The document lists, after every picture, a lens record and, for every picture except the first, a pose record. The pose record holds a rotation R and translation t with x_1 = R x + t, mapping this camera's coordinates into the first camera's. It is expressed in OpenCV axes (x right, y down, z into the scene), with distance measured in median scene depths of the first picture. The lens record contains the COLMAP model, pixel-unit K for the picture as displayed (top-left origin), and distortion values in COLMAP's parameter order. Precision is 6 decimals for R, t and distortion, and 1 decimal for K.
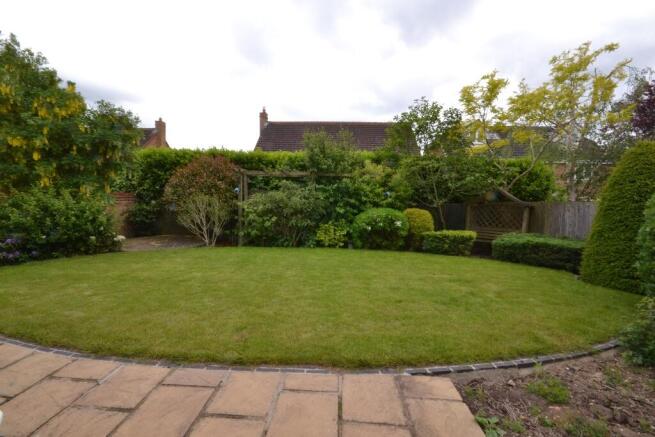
lens RADIAL K [[294.5, 0, 327.5], [0, 294.5, 218.5], [0, 0, 1]] dist [0.015260, -0.015269]
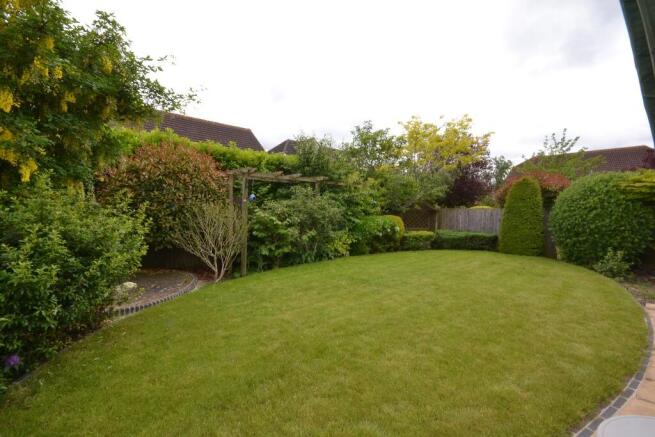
lens RADIAL K [[294.5, 0, 327.5], [0, 294.5, 218.5], [0, 0, 1]] dist [0.015260, -0.015269]
pose [[0.705692, -0.034975, 0.707655, -0.810283], [0.049467, 0.998776, 0.000034, -0.037865], [-0.706790, 0.034981, 0.706558, 0.376986]]
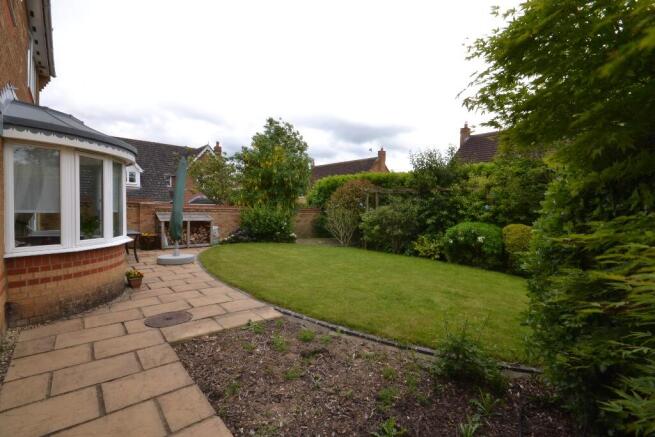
lens RADIAL K [[294.5, 0, 327.5], [0, 294.5, 218.5], [0, 0, 1]] dist [0.015260, -0.015269]
pose [[0.694535, 0.024061, -0.719057, 0.590597], [-0.064202, 0.997526, -0.028633, 0.010972], [0.716589, 0.066051, 0.694361, -0.001087]]
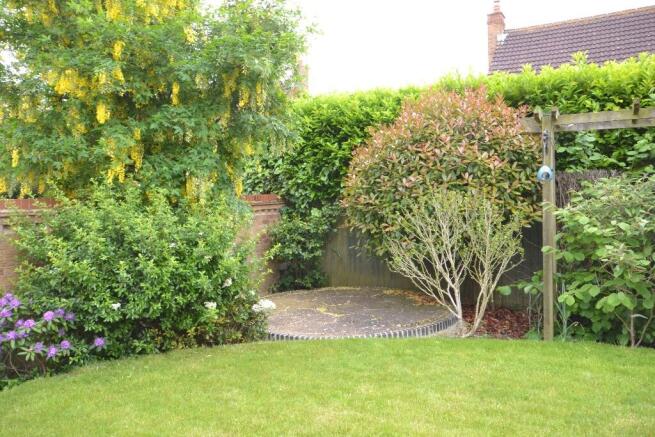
lens RADIAL K [[548.6, 0, 327.5], [0, 548.6, 218.5], [0, 0, 1]] dist [-0.000860, 0.003809]
pose [[0.903211, -0.020772, -0.428693, -0.294657], [0.007978, 0.999468, -0.031618, -0.027340], [0.429122, 0.025138, 0.902897, 0.349859]]
